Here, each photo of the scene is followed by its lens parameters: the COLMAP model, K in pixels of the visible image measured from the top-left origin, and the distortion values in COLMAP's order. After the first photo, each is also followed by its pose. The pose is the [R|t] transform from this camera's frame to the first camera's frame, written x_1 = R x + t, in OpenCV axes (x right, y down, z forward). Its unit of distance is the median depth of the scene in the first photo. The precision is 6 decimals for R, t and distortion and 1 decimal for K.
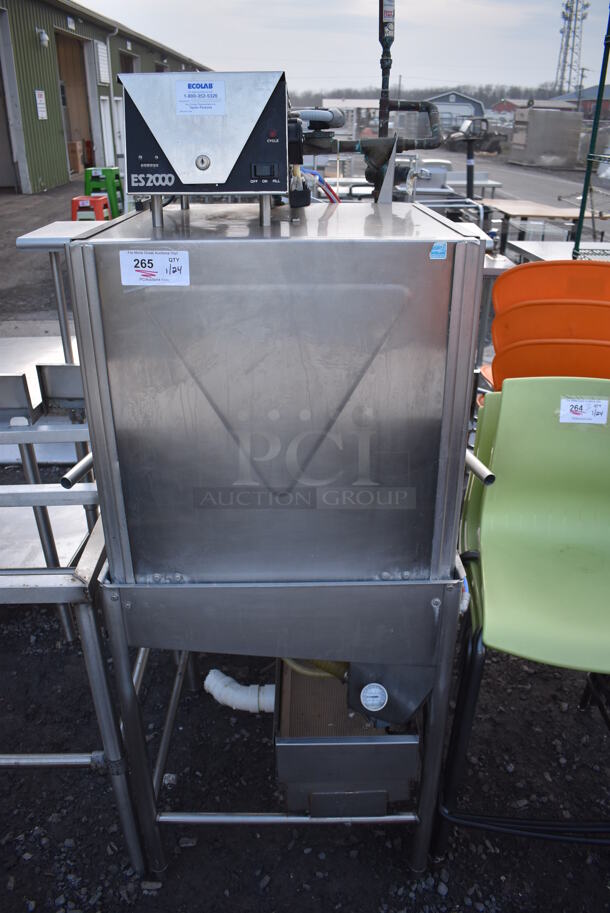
lens RADIAL K [[713.1, 0, 307.8], [0, 713.1, 458.4], [0, 0, 1]] dist [-0.091420, 0.014303]
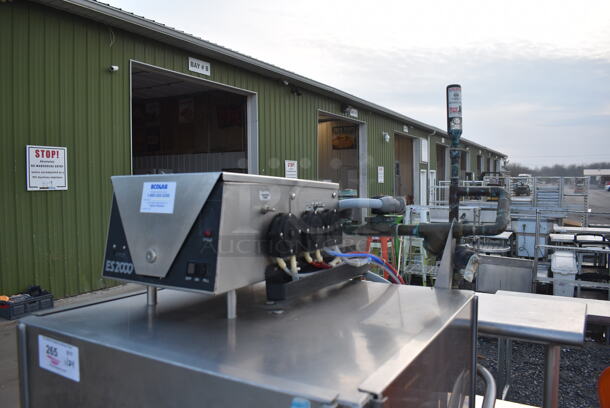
lens RADIAL K [[476.4, 0, 305.0], [0, 476.4, 204.0], [0, 0, 1]] dist [-0.091420, 0.014303]
pose [[0.863409, 0.012627, -0.504347, 0.283396], [-0.211767, 0.916425, -0.339588, -0.218954], [0.457908, 0.400008, 0.793923, 0.375077]]
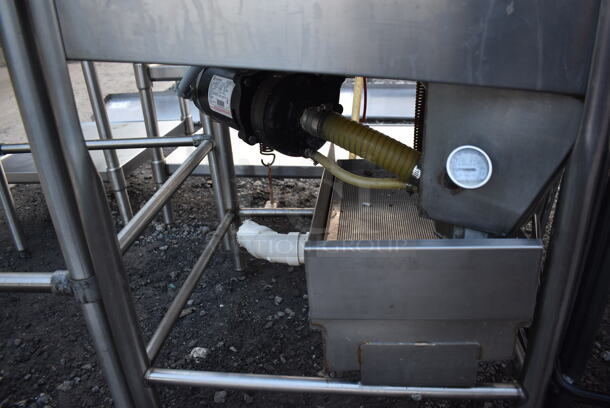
lens RADIAL K [[476.4, 0, 305.0], [0, 476.4, 204.0], [0, 0, 1]] dist [-0.091420, 0.014303]
pose [[0.992198, 0.007059, -0.124471, 0.005550], [-0.007419, 0.999970, -0.002428, 0.338409], [0.124450, 0.003332, 0.992220, 0.533441]]
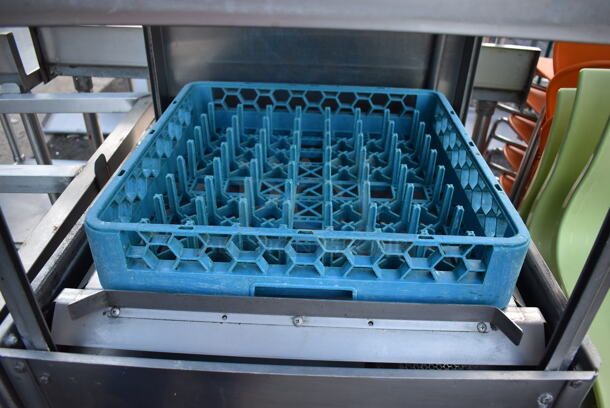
lens RADIAL K [[476.4, 0, 305.0], [0, 476.4, 204.0], [0, 0, 1]] dist [-0.091420, 0.014303]
pose [[0.998600, 0.047594, -0.023099, -0.018840], [-0.043545, 0.987419, 0.152015, -0.015109], [0.030044, -0.150796, 0.988108, 0.521078]]
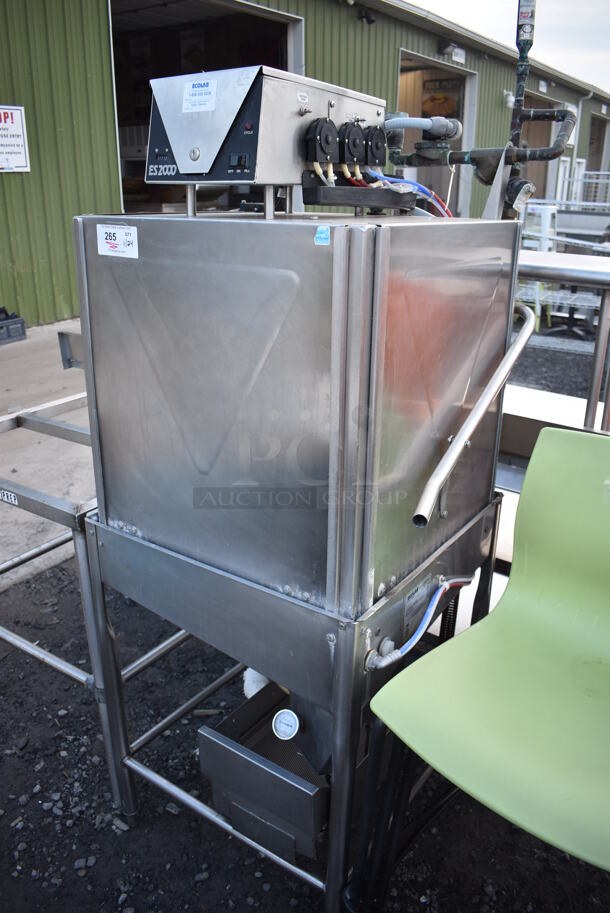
lens RADIAL K [[713.1, 0, 307.8], [0, 713.1, 458.4], [0, 0, 1]] dist [-0.091420, 0.014303]
pose [[0.812648, 0.216466, -0.541060, 0.494676], [-0.258439, 0.966026, -0.001679, -0.004729], [0.522314, 0.141195, 0.840982, 0.172268]]
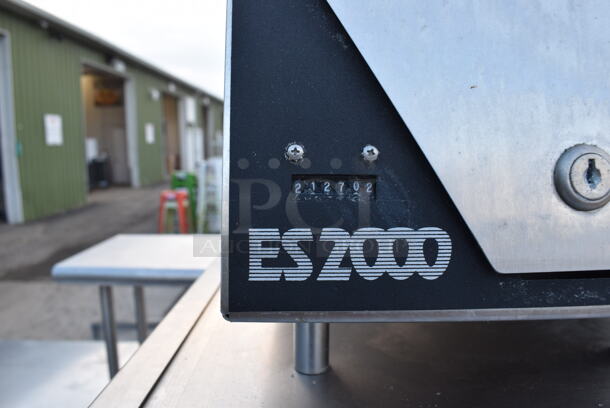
lens RADIAL K [[458.3, 0, 305.0], [0, 458.3, 204.0], [0, 0, 1]] dist [-0.101083, 0.000935]
pose [[0.999875, -0.010128, -0.012168, -0.169362], [0.005780, 0.949071, -0.315009, -0.267355], [0.014739, 0.314899, 0.949011, 0.626369]]
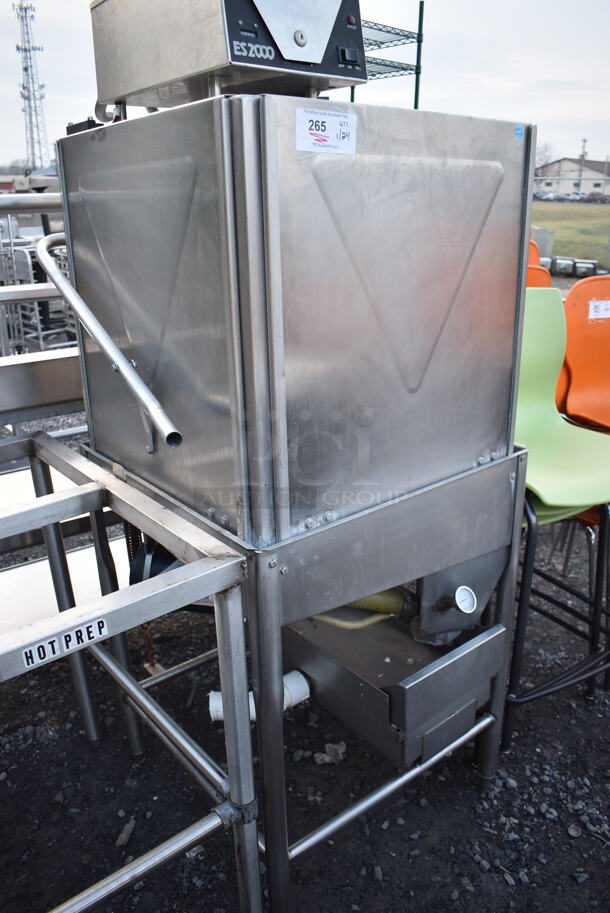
lens RADIAL K [[713.1, 0, 307.8], [0, 713.1, 458.4], [0, 0, 1]] dist [-0.091420, 0.014303]
pose [[0.781768, -0.220307, 0.583355, -0.567881], [0.275069, 0.961409, -0.005546, 0.081889], [-0.559621, 0.164799, 0.812198, 0.252489]]
